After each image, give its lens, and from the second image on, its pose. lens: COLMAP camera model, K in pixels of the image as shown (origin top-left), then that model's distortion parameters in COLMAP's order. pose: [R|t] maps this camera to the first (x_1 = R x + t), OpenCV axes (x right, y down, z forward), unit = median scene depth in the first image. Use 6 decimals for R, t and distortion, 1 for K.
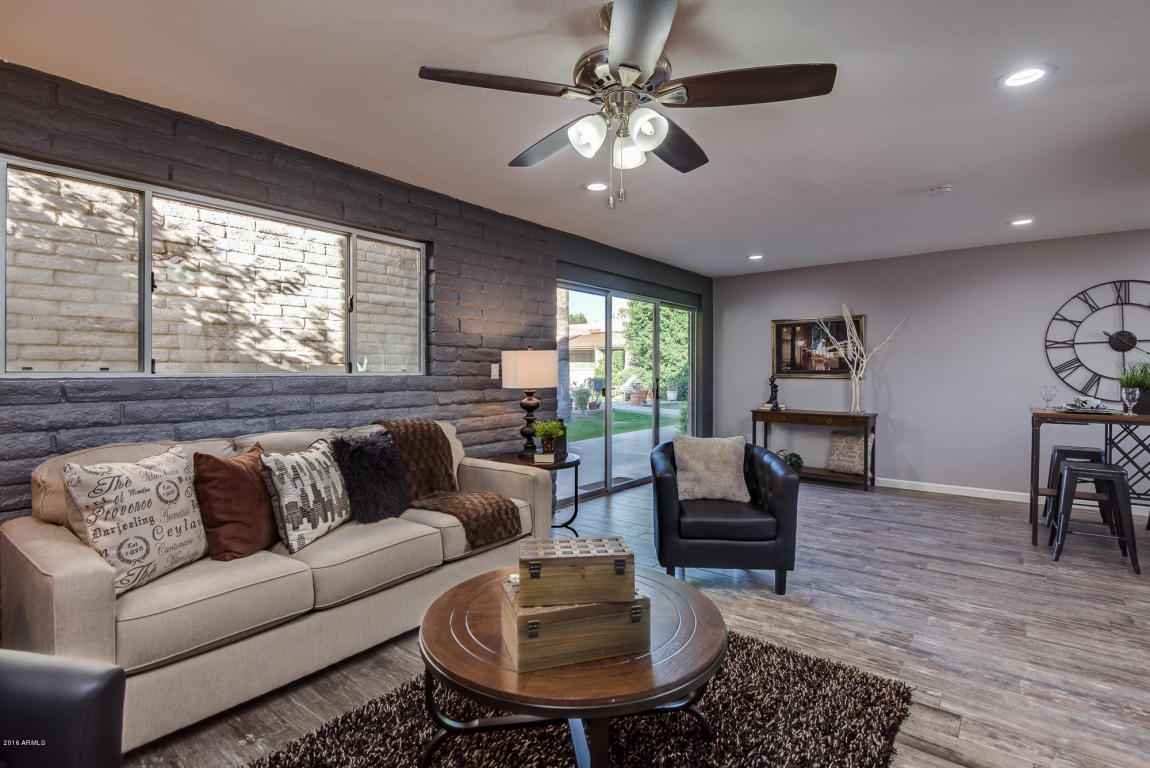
lens RADIAL K [[554.9, 0, 576.6], [0, 554.9, 376.4], [0, 0, 1]] dist [-0.011206, -0.000485]
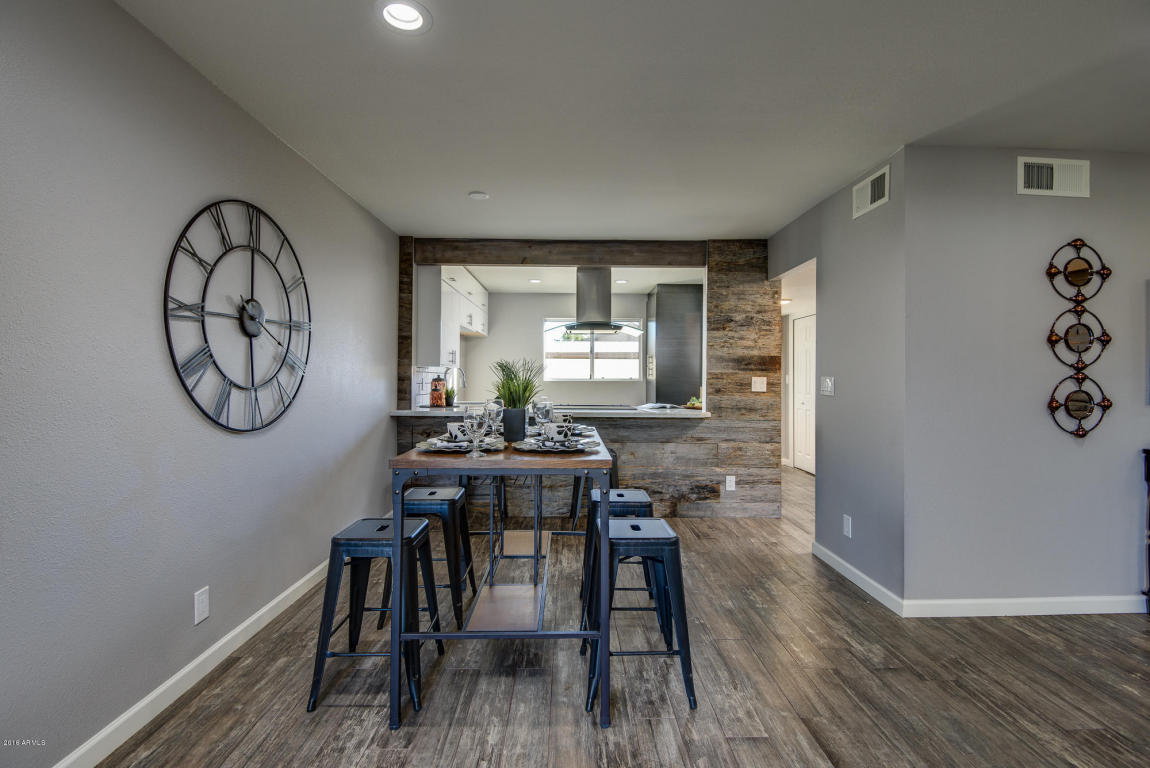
lens RADIAL K [[530.5, 0, 575.9], [0, 530.5, 379.8], [0, 0, 1]] dist [-0.014978, -0.002422]
pose [[-0.629721, 0.001281, 0.776820, 0.382719], [0.007302, 0.999964, 0.004270, -0.004129], [-0.776787, 0.008361, -0.629708, 1.047971]]
